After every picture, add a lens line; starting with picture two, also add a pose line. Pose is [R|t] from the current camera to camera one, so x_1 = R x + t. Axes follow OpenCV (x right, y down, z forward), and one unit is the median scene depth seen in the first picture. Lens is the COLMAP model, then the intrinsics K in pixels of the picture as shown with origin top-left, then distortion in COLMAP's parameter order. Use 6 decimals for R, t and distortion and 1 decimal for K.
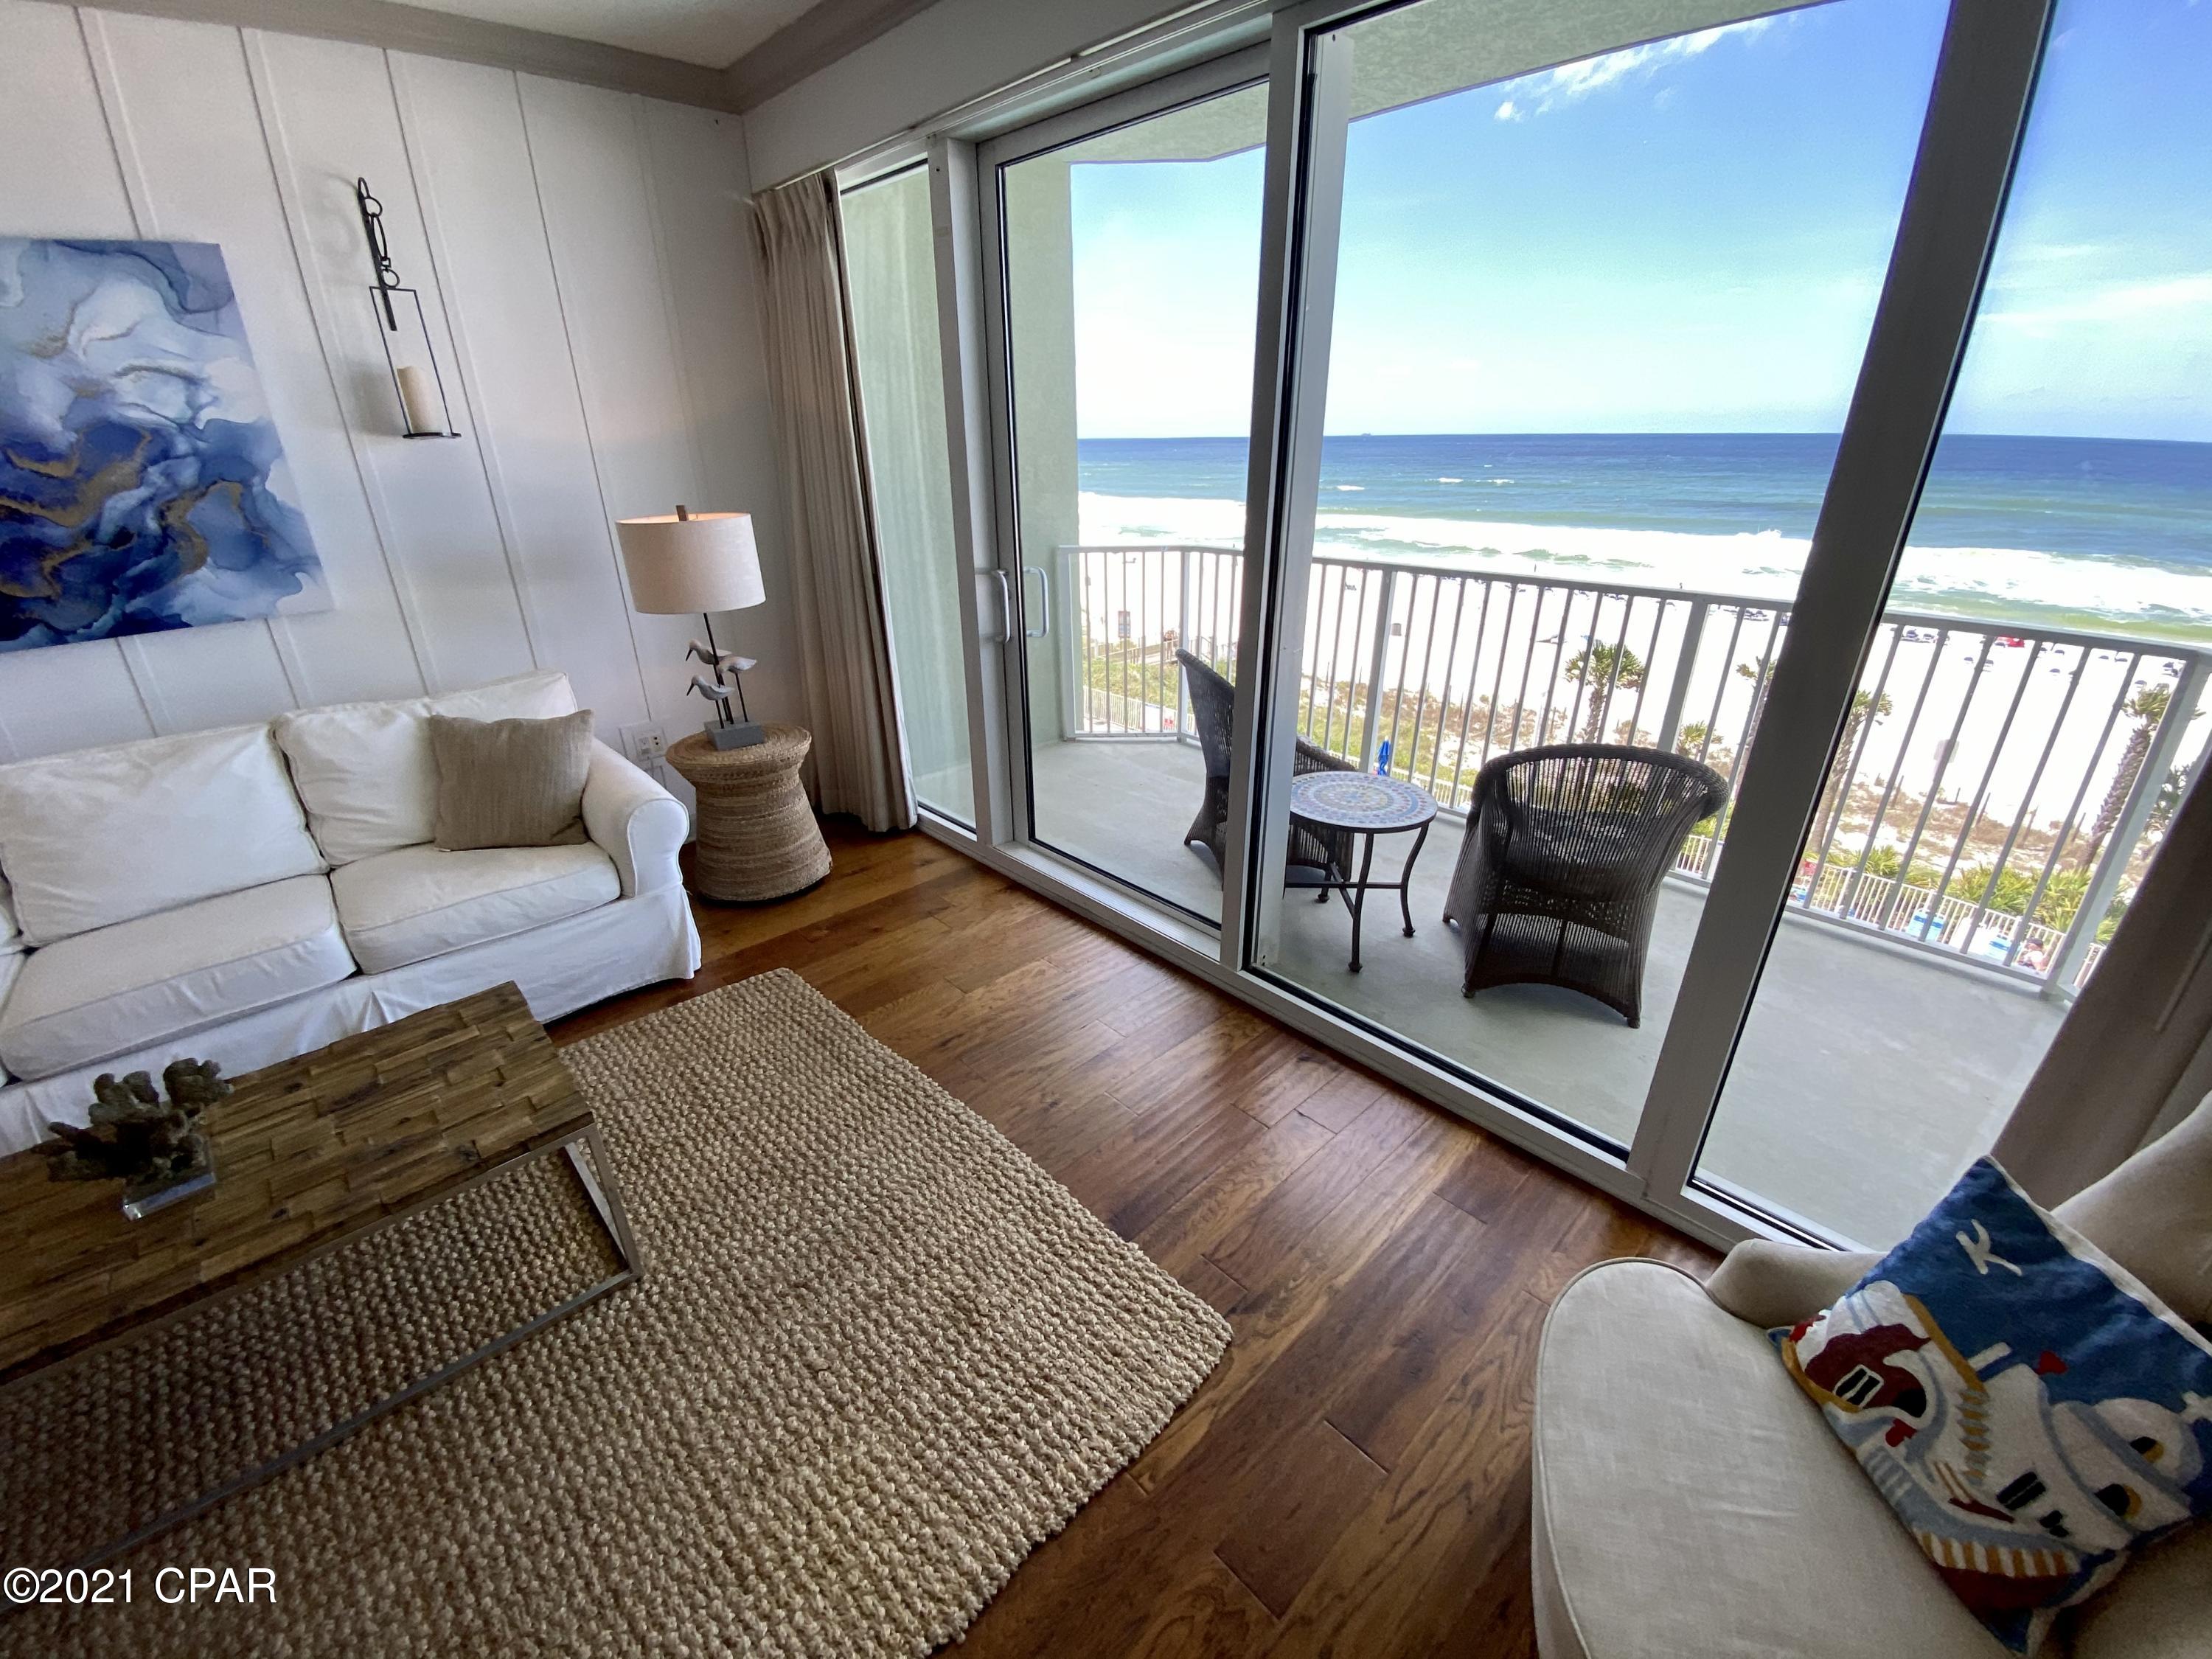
lens RADIAL K [[900.2, 0, 1106.0], [0, 900.2, 829.5], [0, 0, 1]] dist [-0.000720, -0.012045]
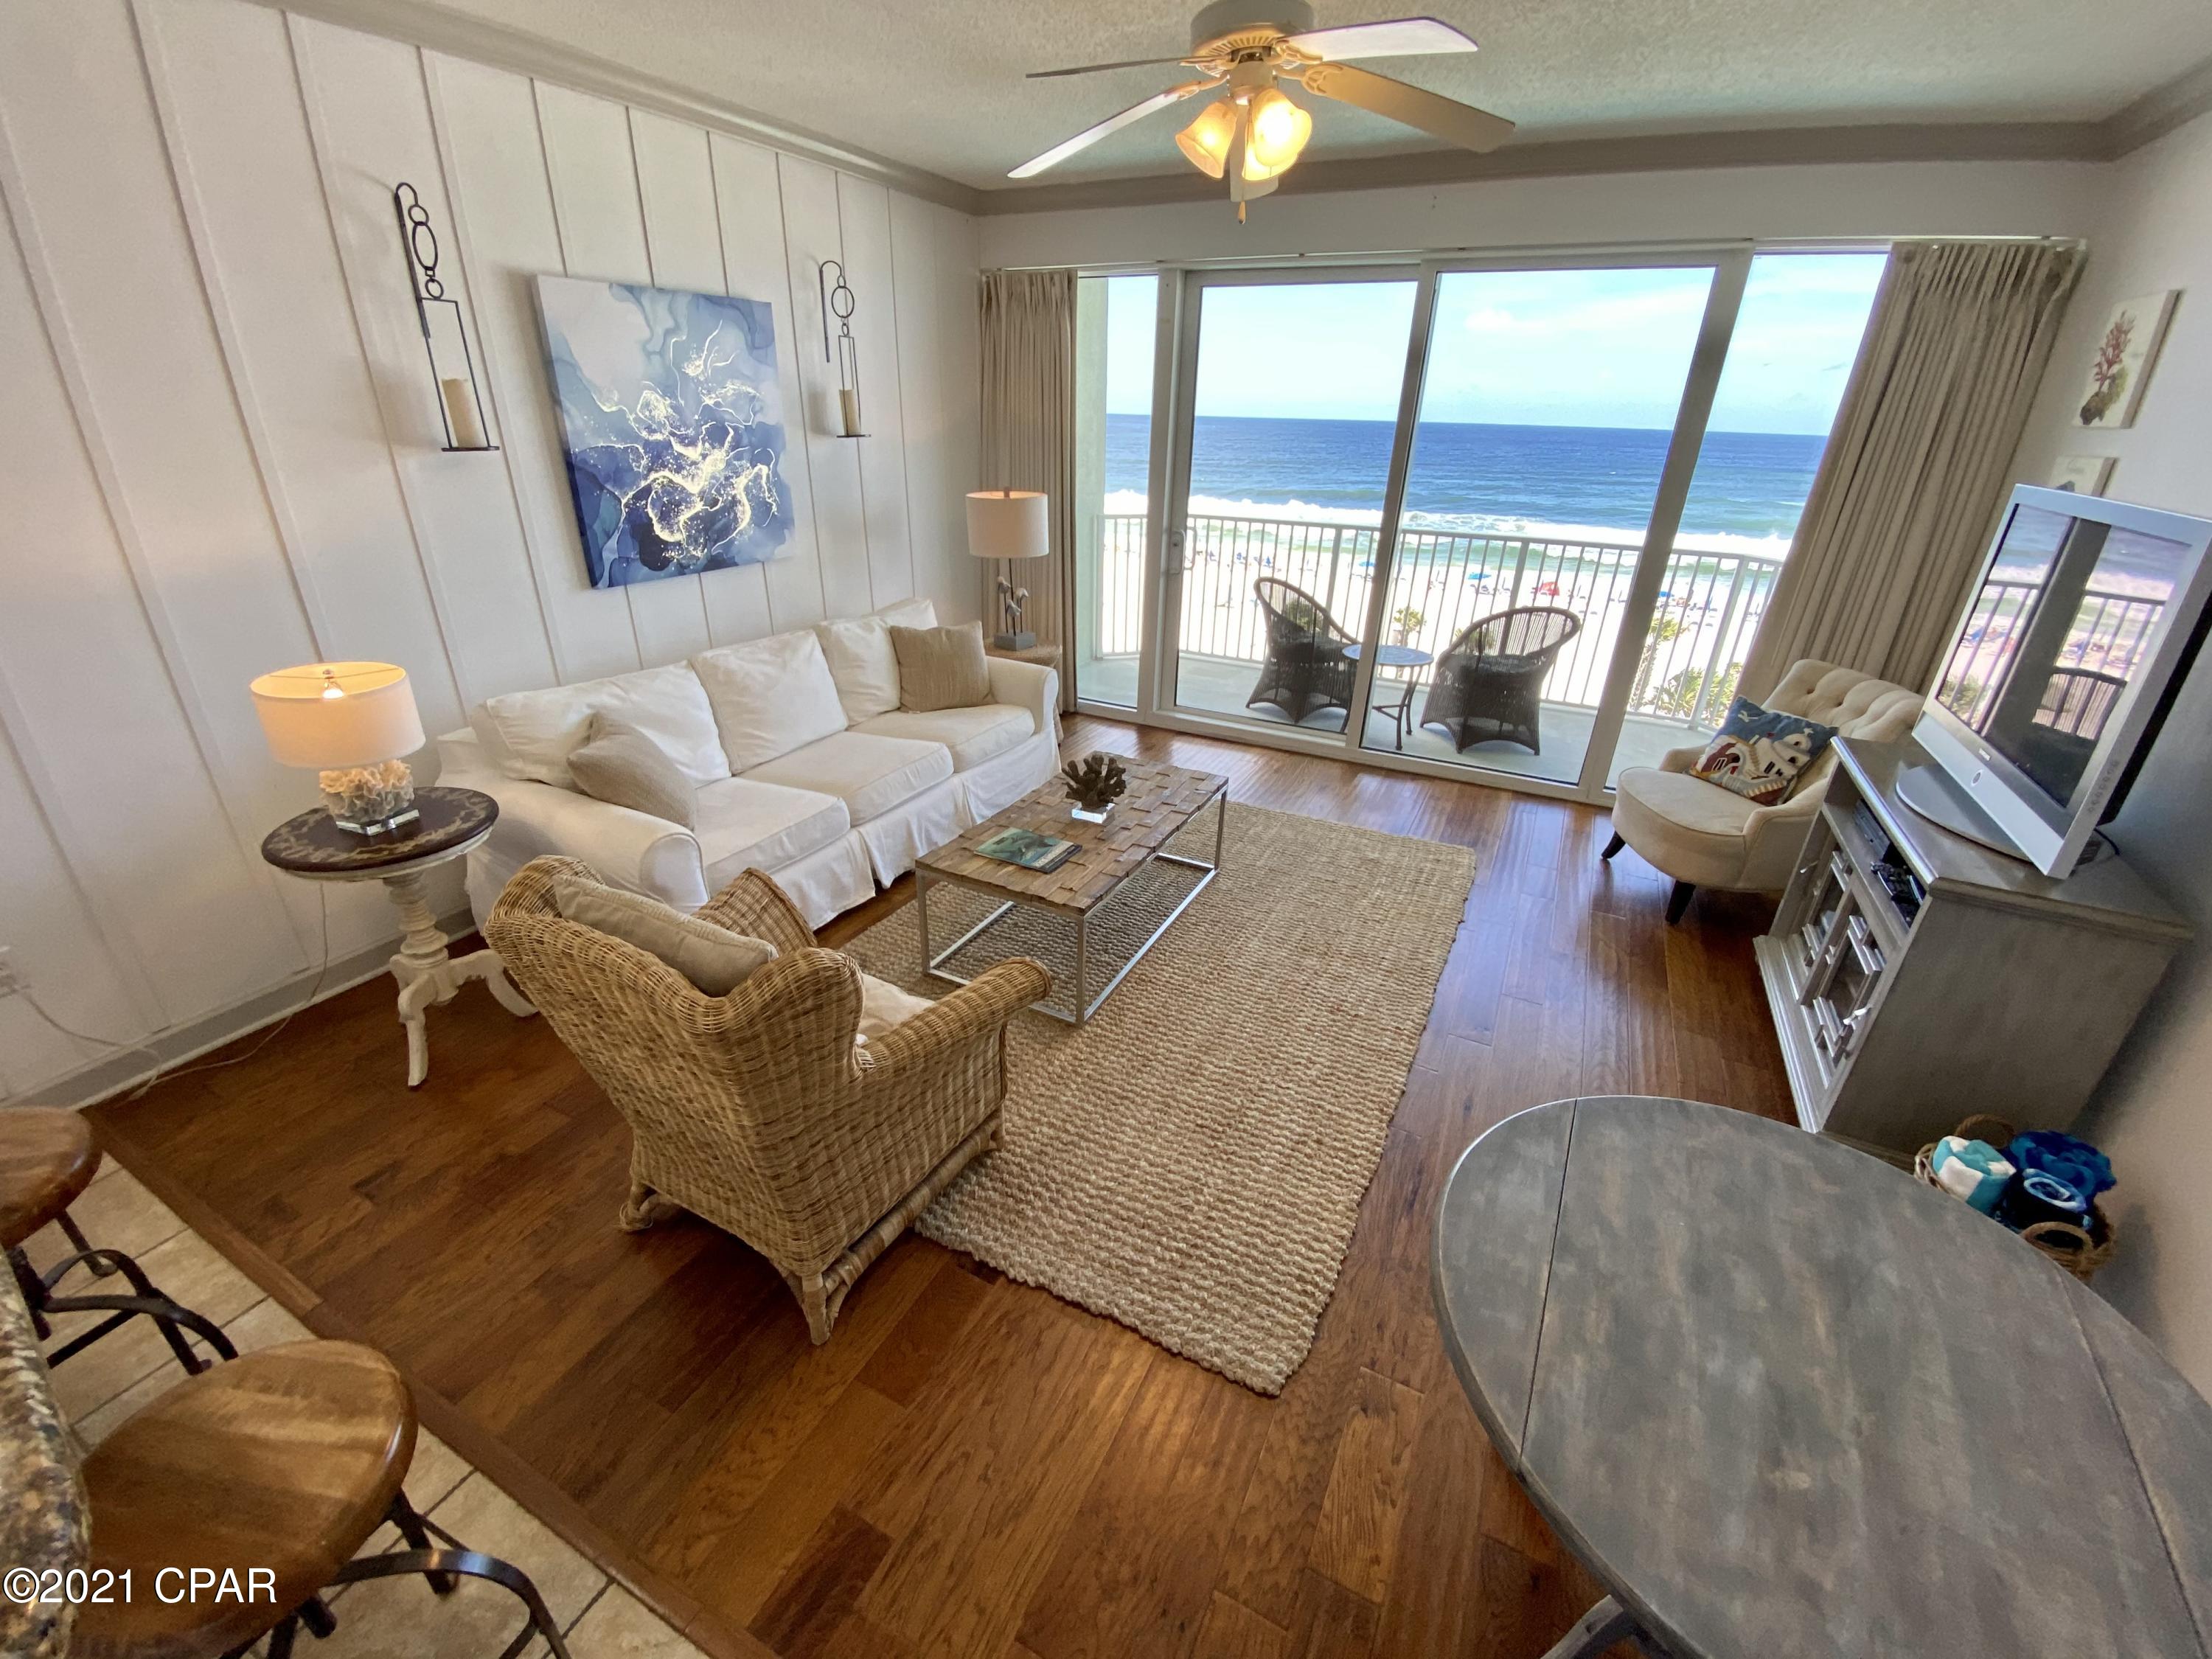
lens RADIAL K [[897.1, 0, 1106.0], [0, 897.1, 829.5], [0, 0, 1]] dist [0.024131, -0.025233]
pose [[0.942638, -0.114243, 0.313659, -1.055935], [0.105979, 0.993424, 0.043332, 0.217514], [-0.316547, -0.007605, 0.948546, -0.646618]]
